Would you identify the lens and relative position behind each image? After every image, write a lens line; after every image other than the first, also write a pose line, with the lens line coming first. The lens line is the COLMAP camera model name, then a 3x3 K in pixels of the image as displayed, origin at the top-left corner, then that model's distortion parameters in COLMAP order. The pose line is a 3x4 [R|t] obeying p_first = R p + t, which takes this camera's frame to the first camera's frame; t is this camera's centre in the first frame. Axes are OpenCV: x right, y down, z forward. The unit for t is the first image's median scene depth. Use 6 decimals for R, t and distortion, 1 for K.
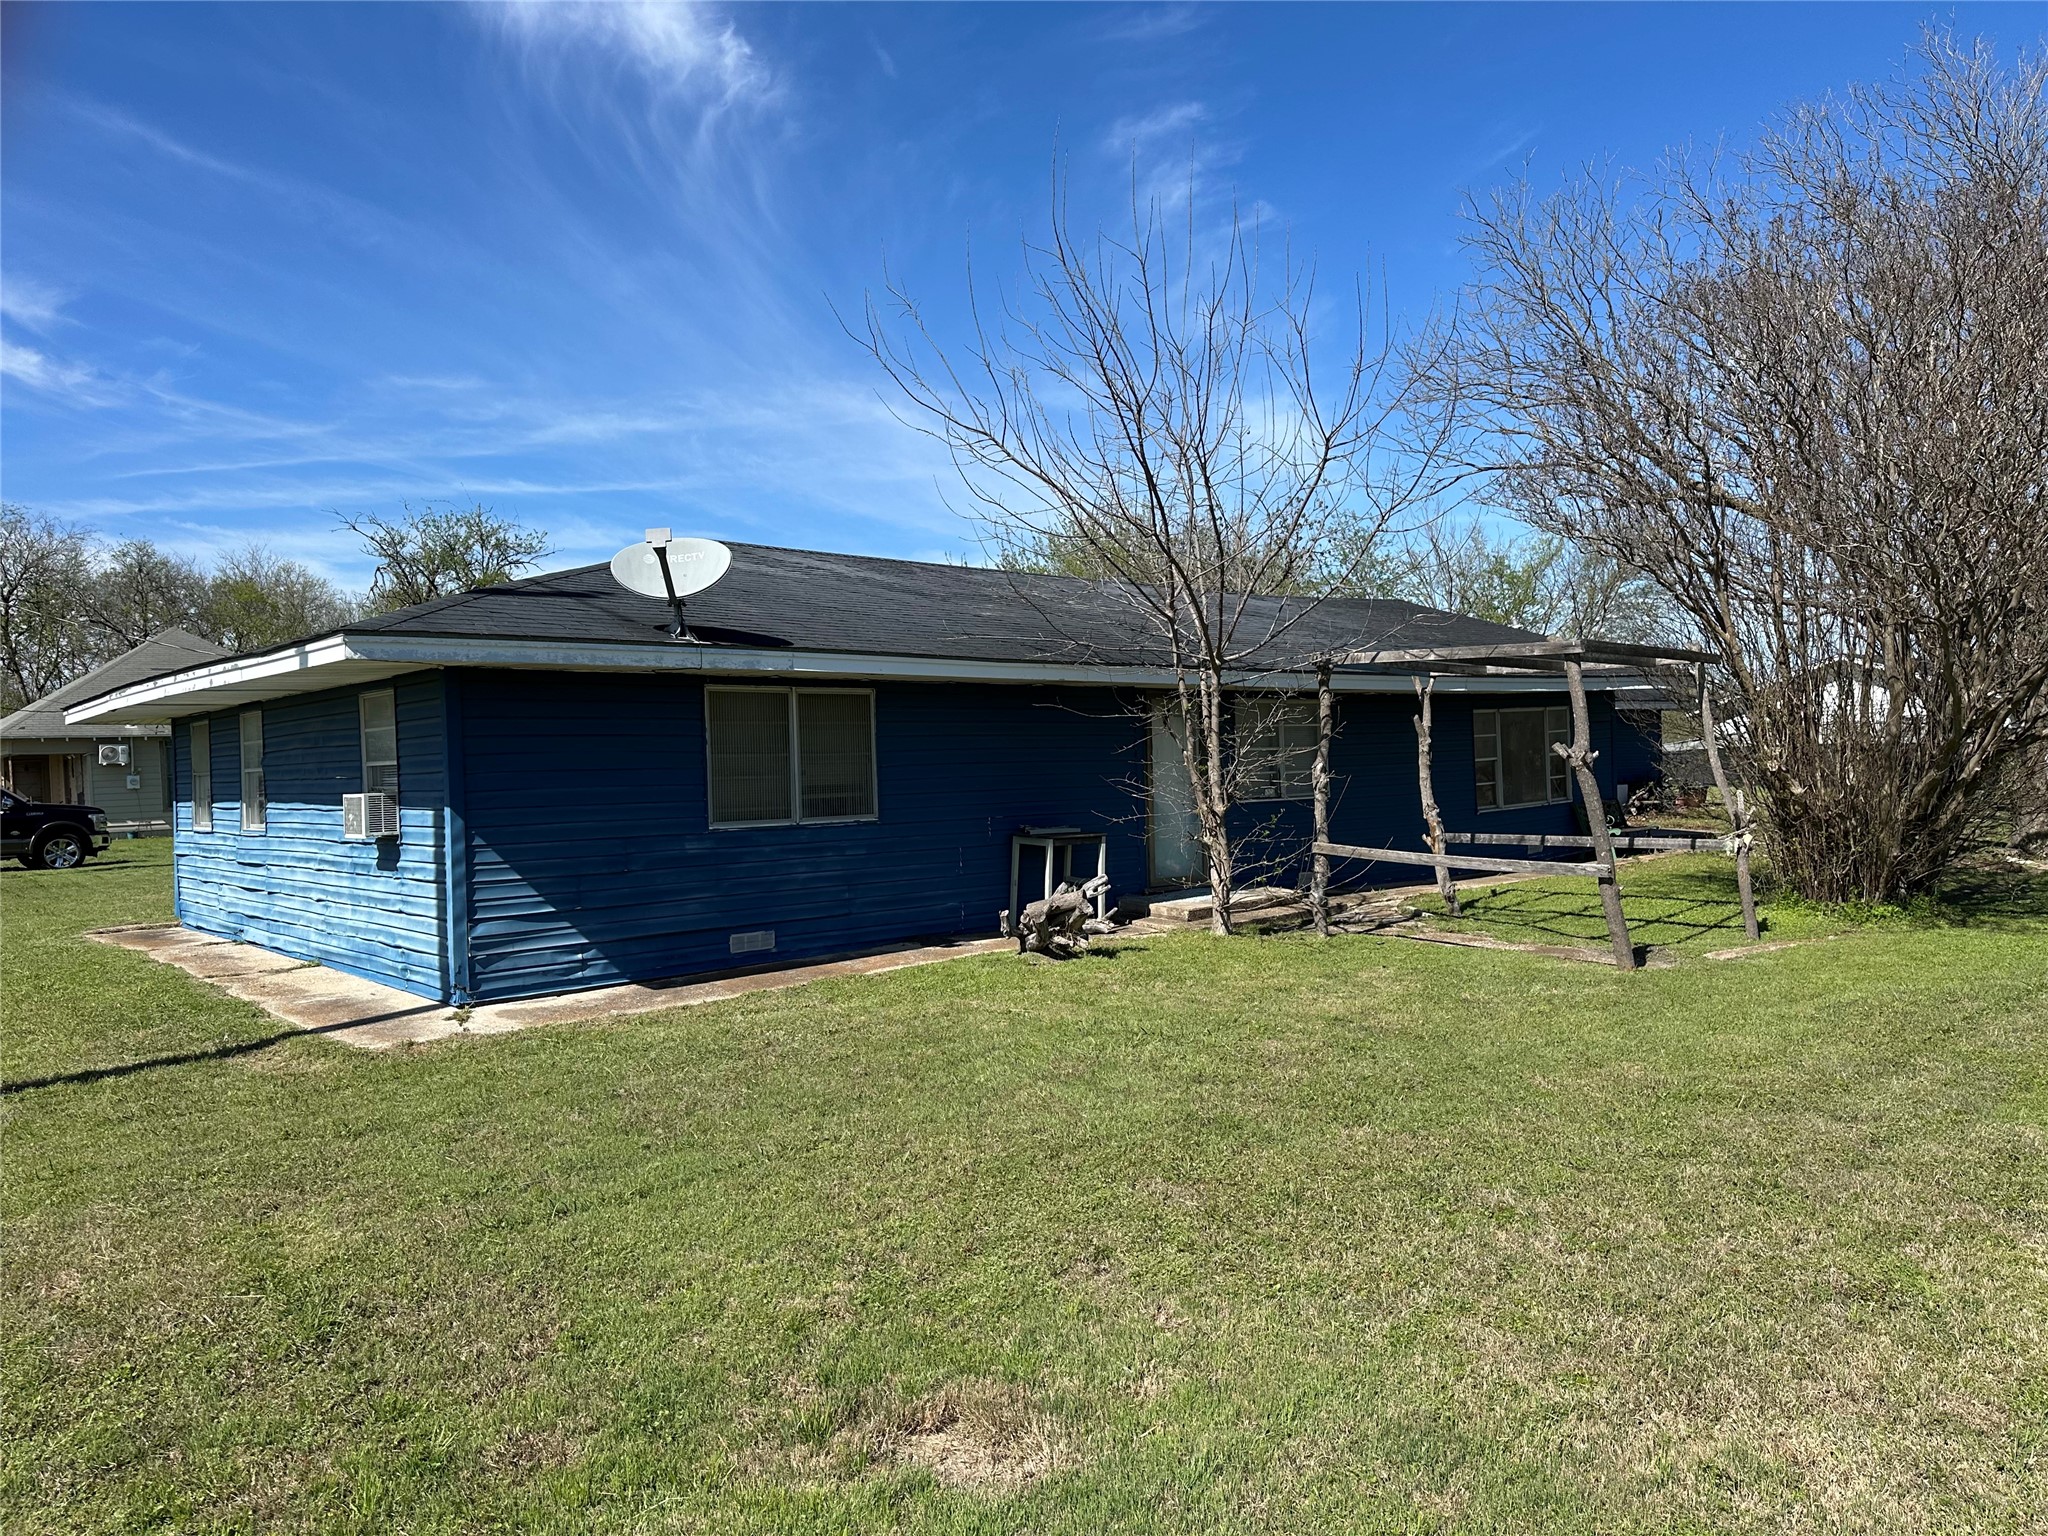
lens RADIAL K [[1459.5, 0, 1024.5], [0, 1459.5, 768.5], [0, 0, 1]] dist [-0.010198, -0.002580]
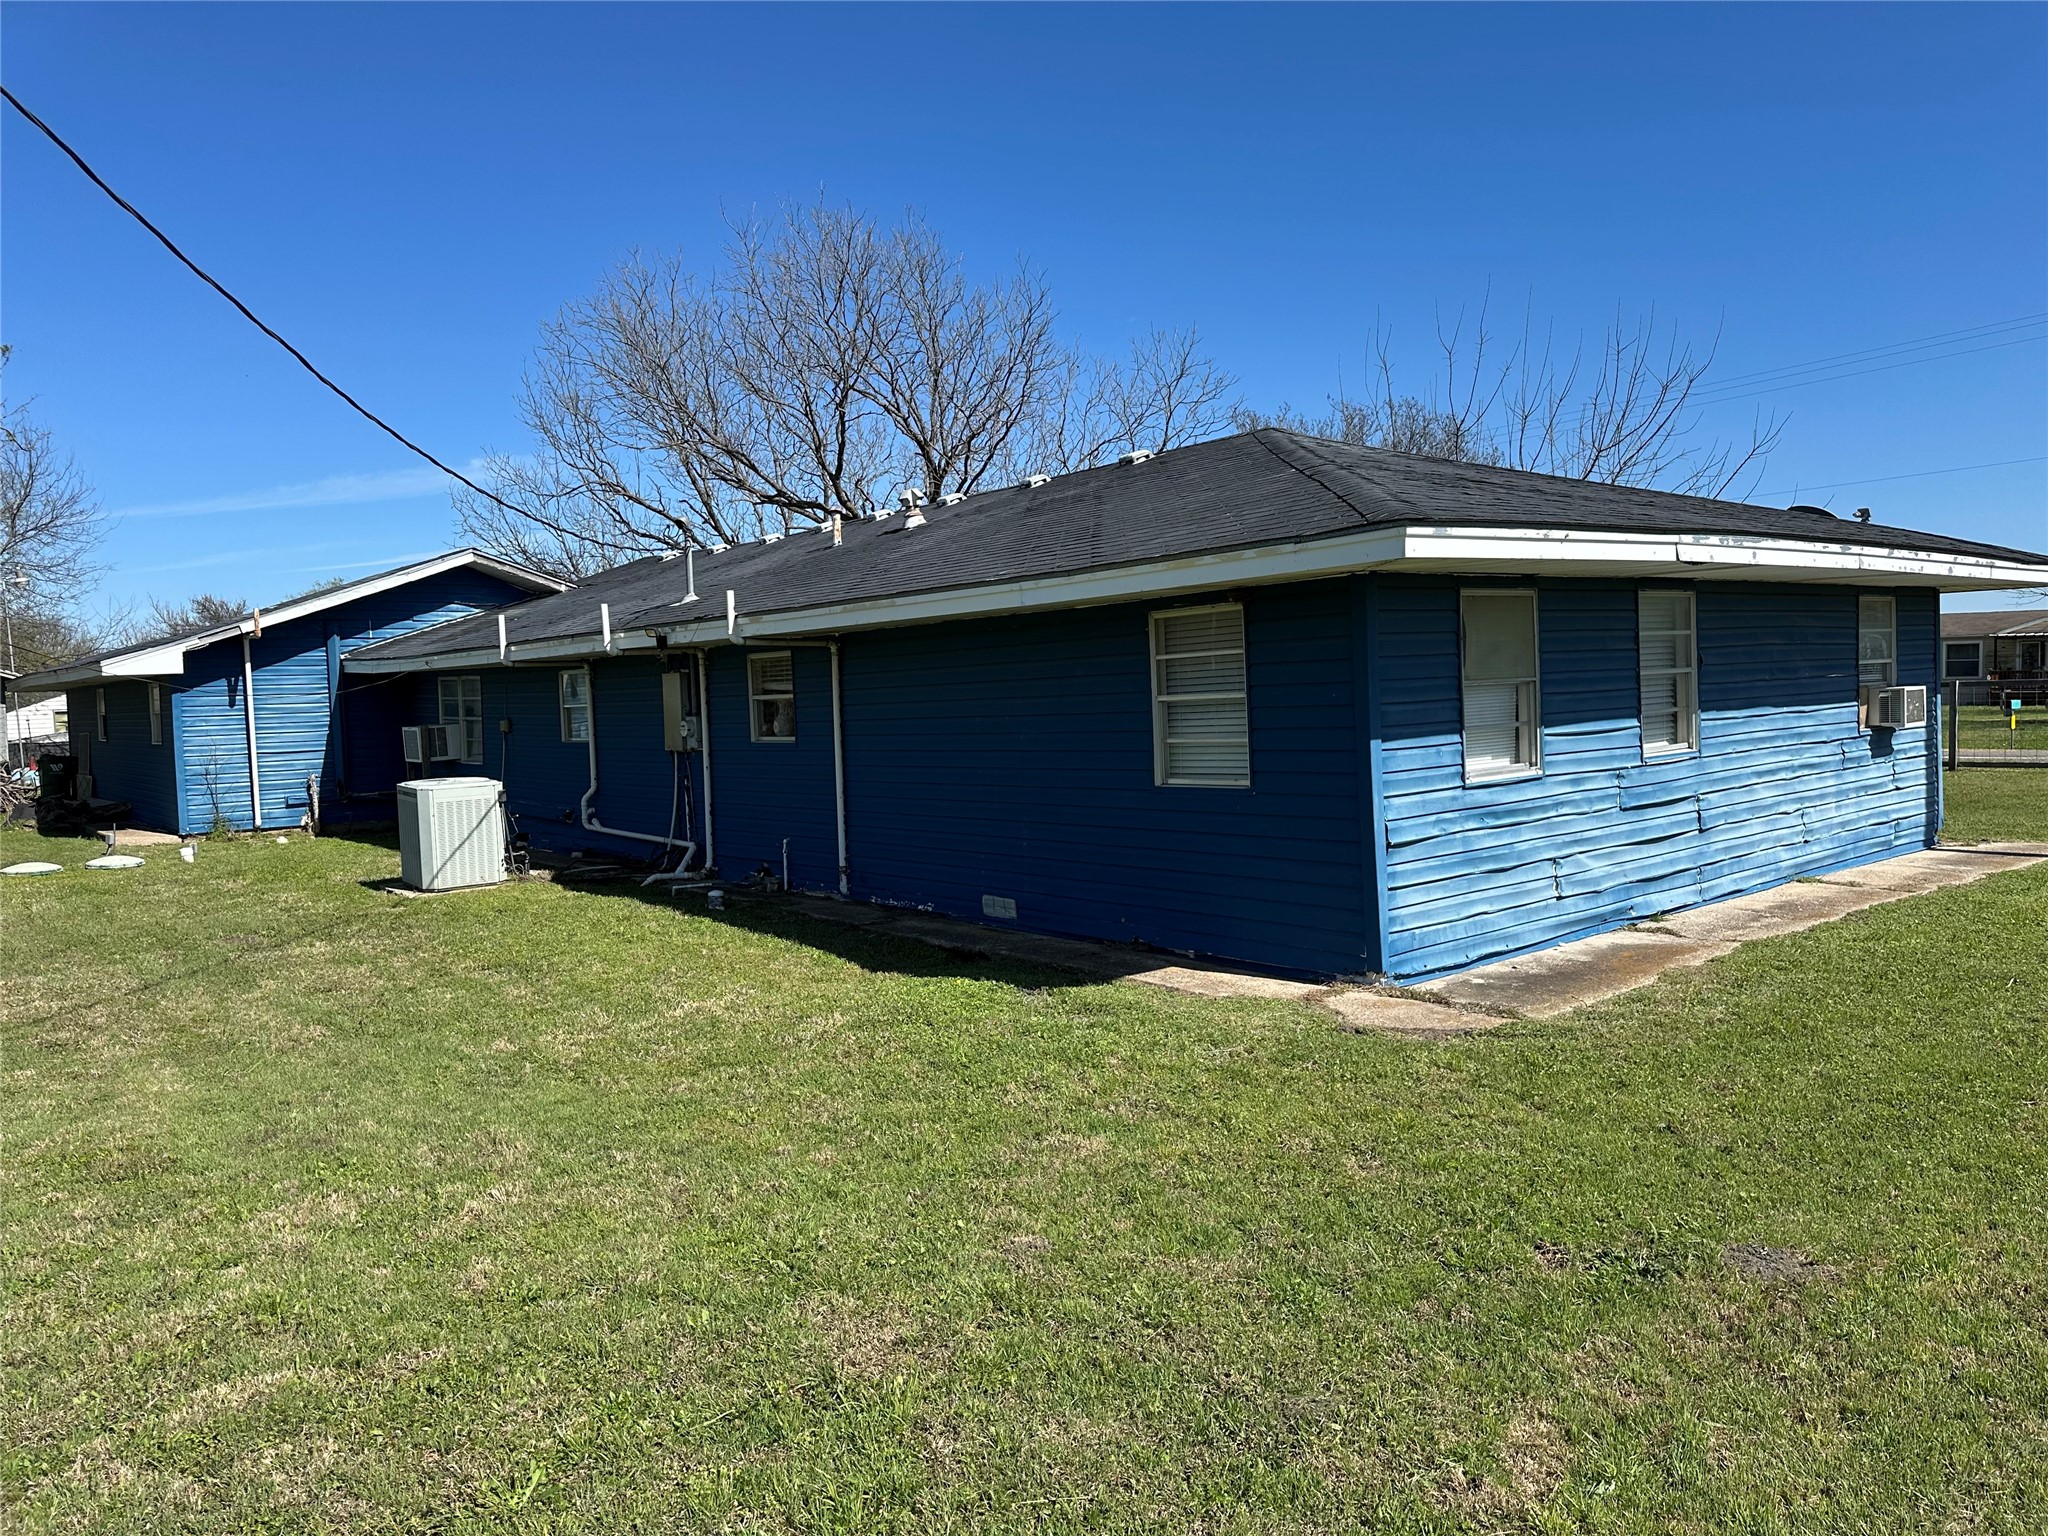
lens RADIAL K [[1459.5, 0, 1023.7], [0, 1459.5, 765.2], [0, 0, 1]] dist [-0.010198, -0.002580]
pose [[0.049547, -0.023918, 0.998485, -1.508949], [0.046730, 0.998674, 0.021603, 0.020603], [-0.997678, 0.045588, 0.050599, 1.524405]]
